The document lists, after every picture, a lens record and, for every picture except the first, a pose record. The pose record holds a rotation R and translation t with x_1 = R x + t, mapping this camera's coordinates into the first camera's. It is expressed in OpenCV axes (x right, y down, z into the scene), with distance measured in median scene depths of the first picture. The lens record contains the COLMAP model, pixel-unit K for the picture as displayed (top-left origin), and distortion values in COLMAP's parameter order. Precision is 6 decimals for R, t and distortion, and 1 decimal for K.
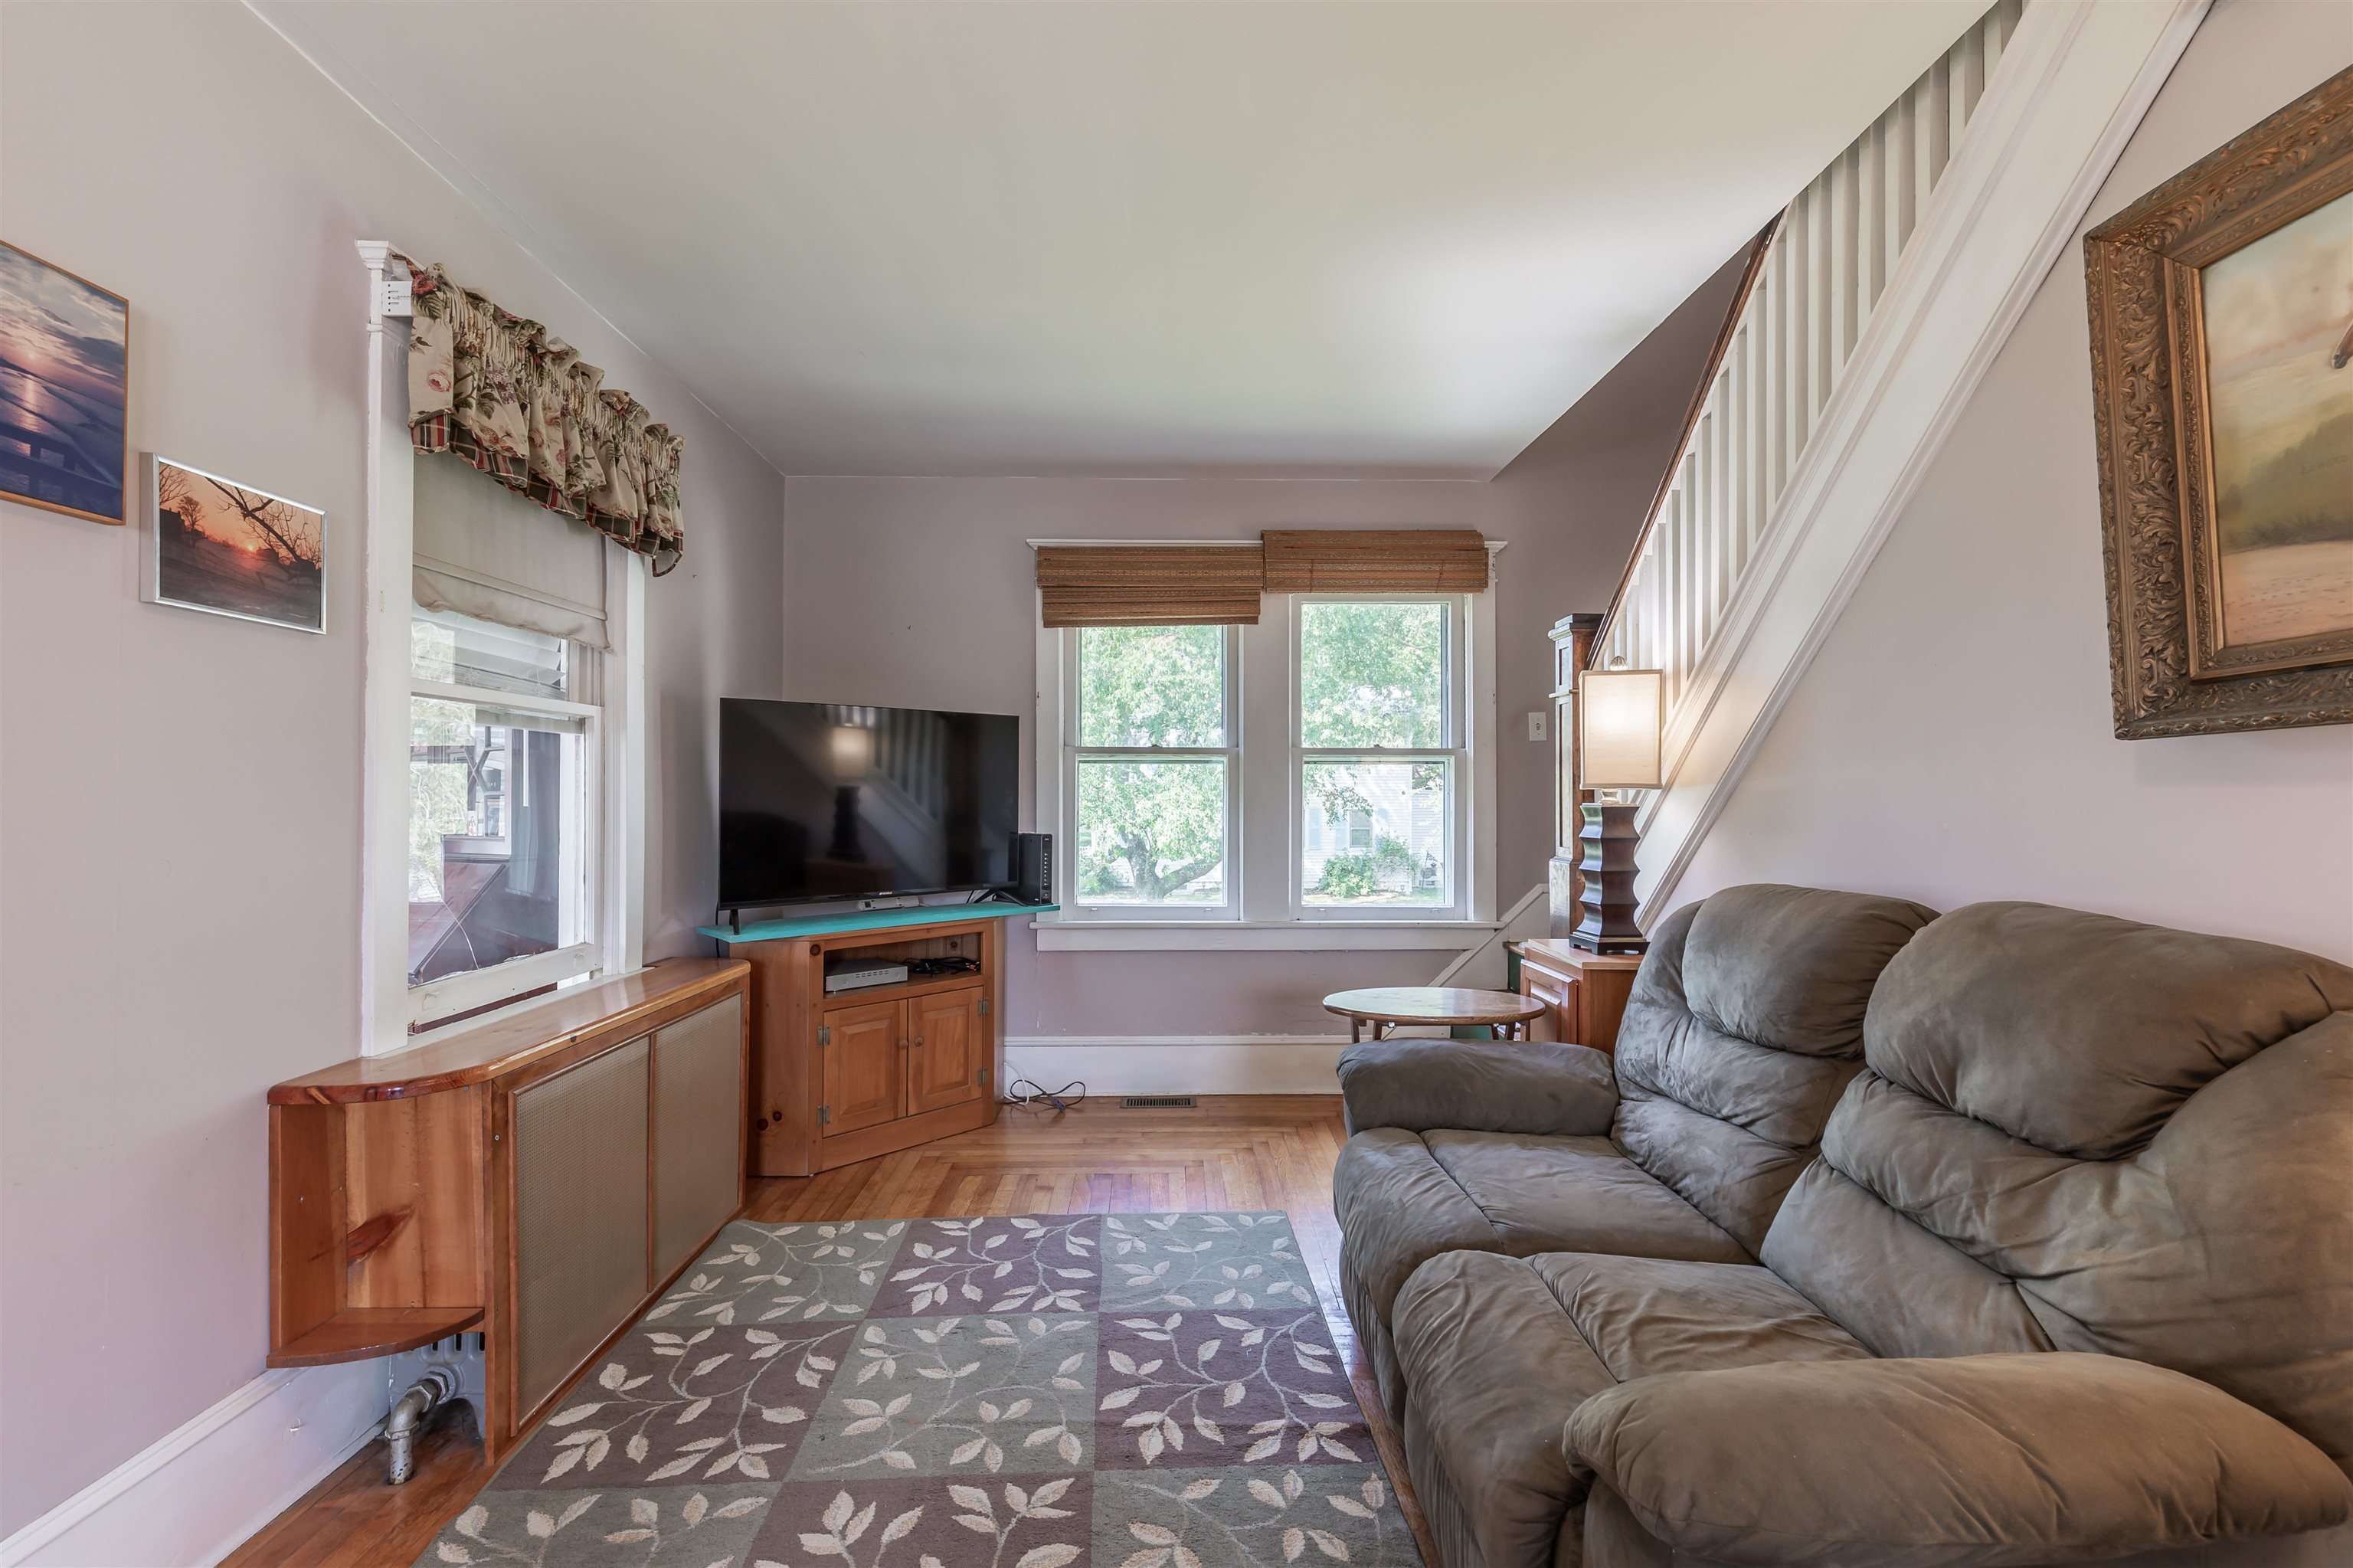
lens RADIAL K [[1074.9, 0, 1176.5], [0, 1074.9, 784.0], [0, 0, 1]] dist [0.001906, 0.000149]
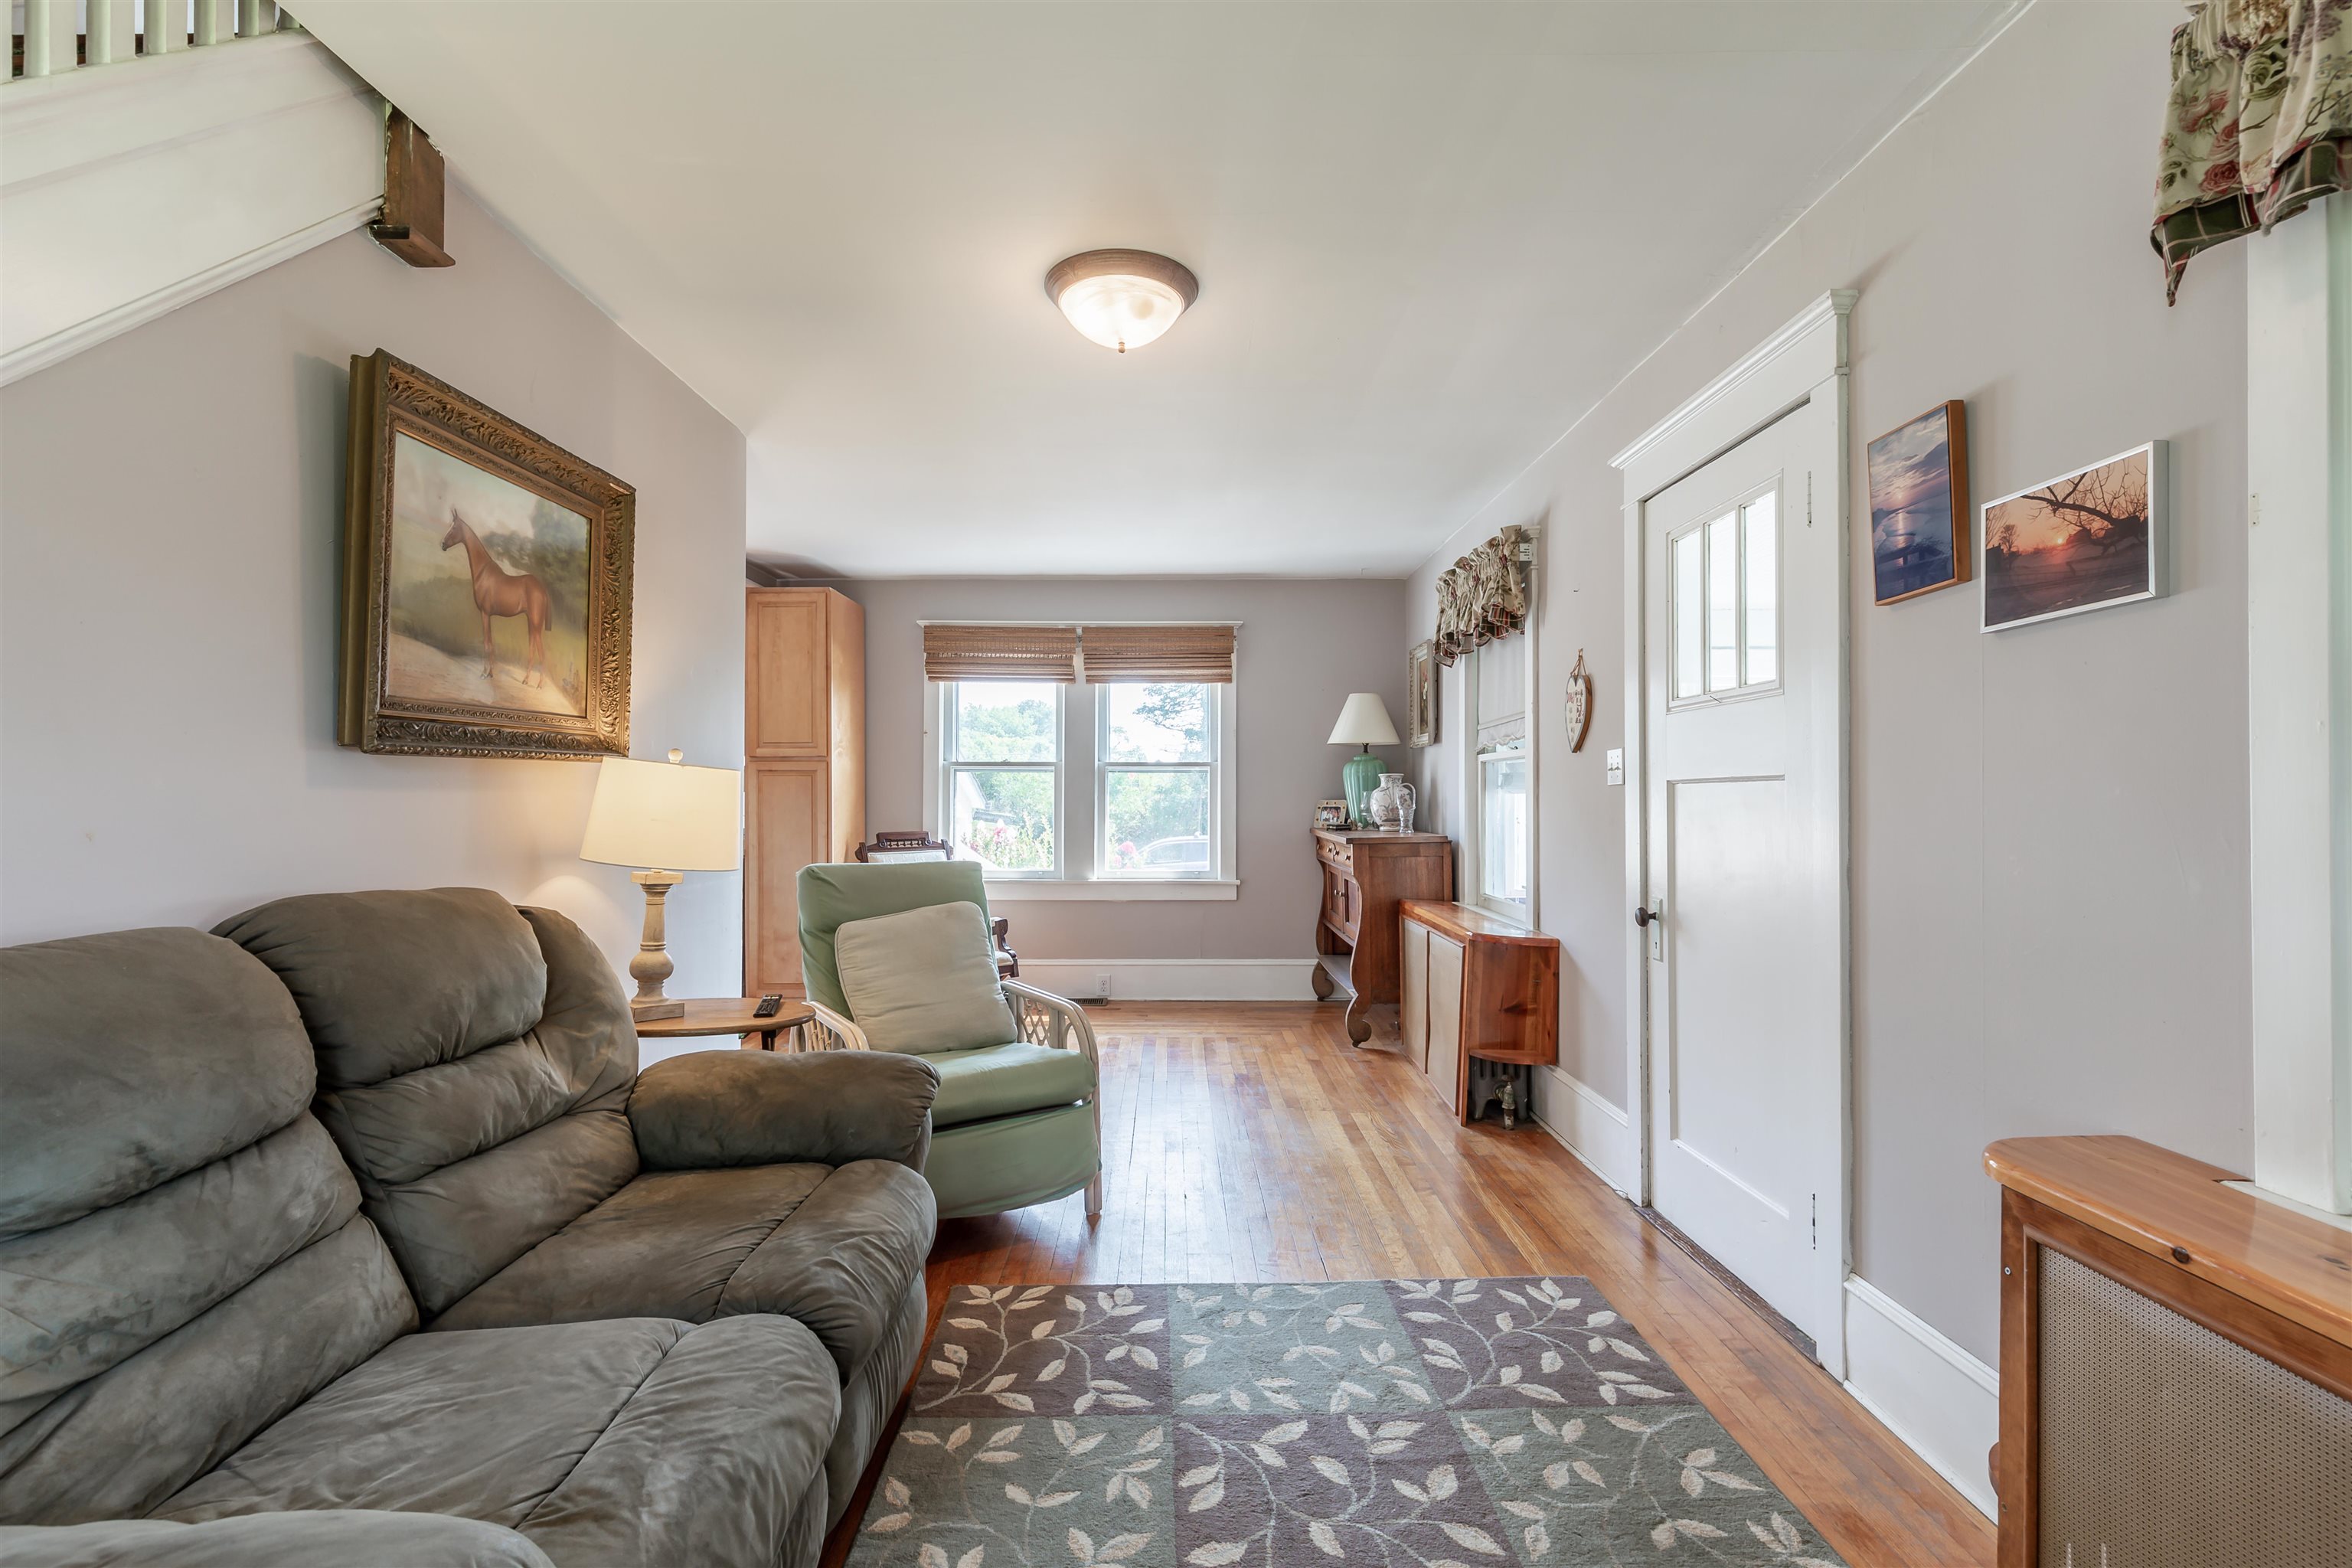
lens RADIAL K [[1074.4, 0, 1176.0], [0, 1074.4, 784.0], [0, 0, 1]] dist [0.001906, 0.000149]
pose [[-0.999882, -0.001769, 0.015244, -0.054504], [-0.002188, 0.999619, -0.027530, 0.014384], [-0.015190, -0.027560, -0.999505, 1.167375]]
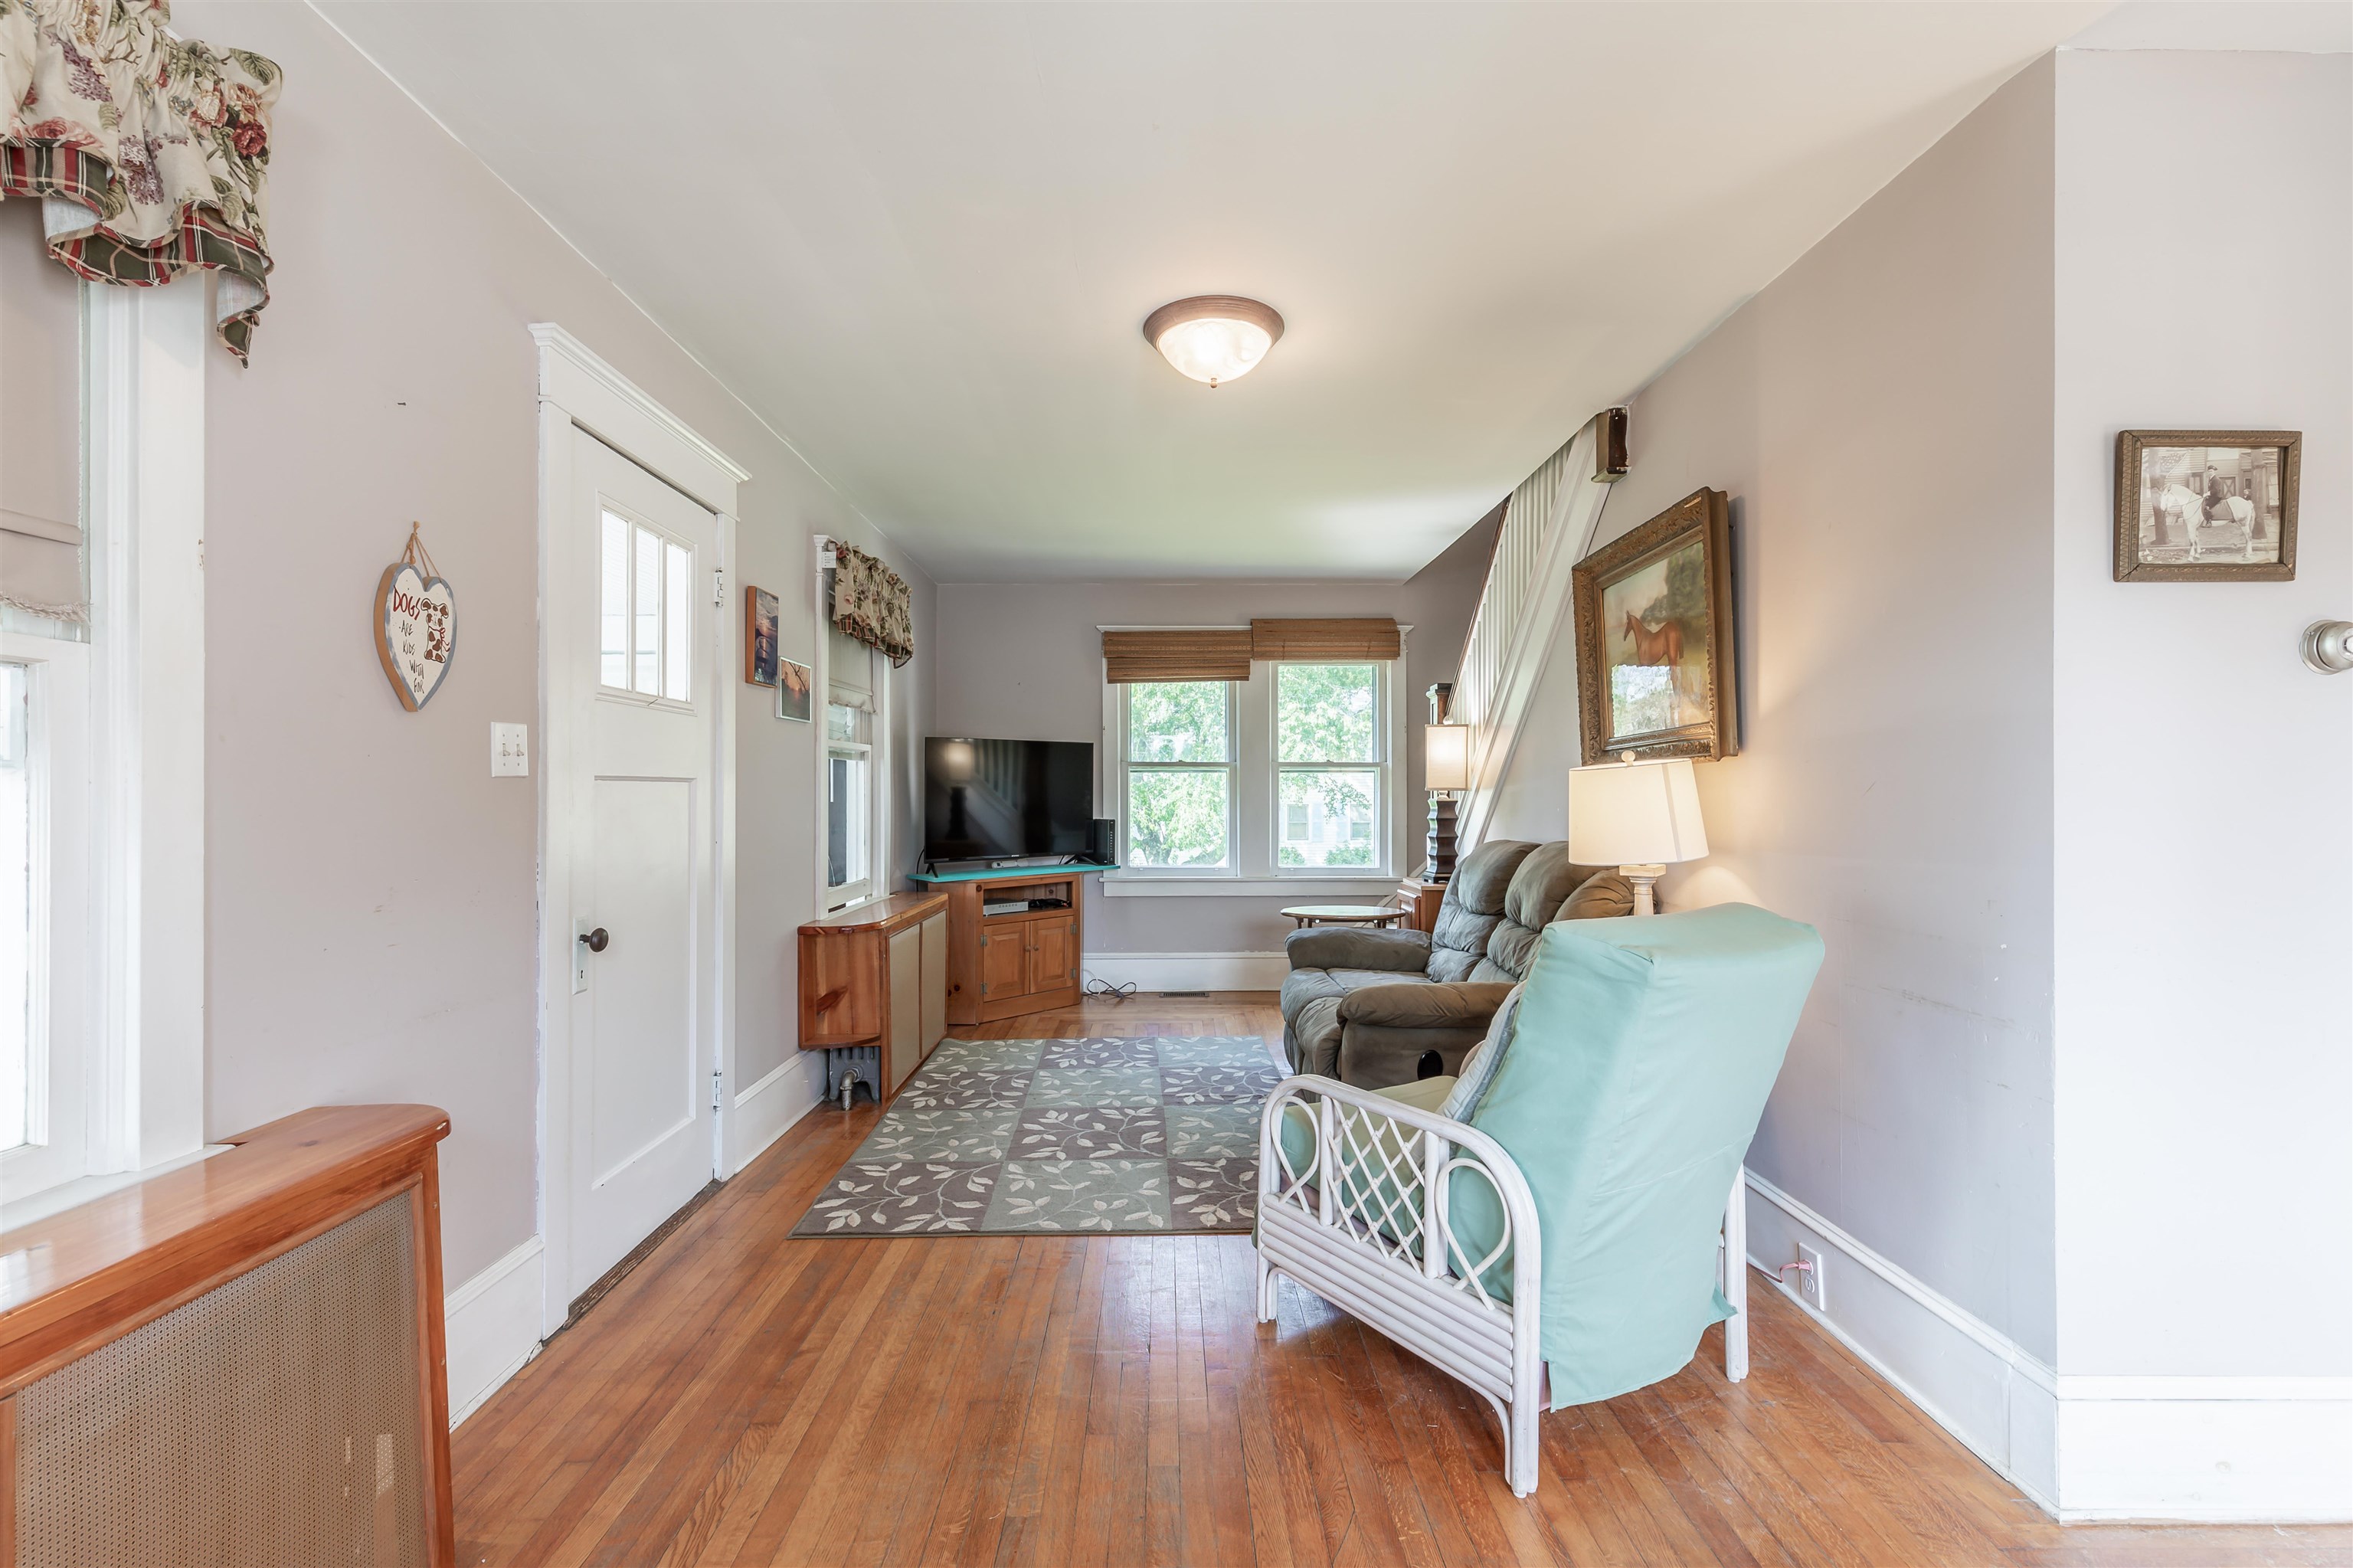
lens RADIAL K [[1074.9, 0, 1176.5], [0, 1074.9, 784.0], [0, 0, 1]] dist [0.001906, 0.000149]
pose [[0.999962, -0.002583, -0.008298, -0.020316], [0.002616, 0.999988, 0.004054, -0.014233], [0.008287, -0.004076, 0.999957, -0.759853]]
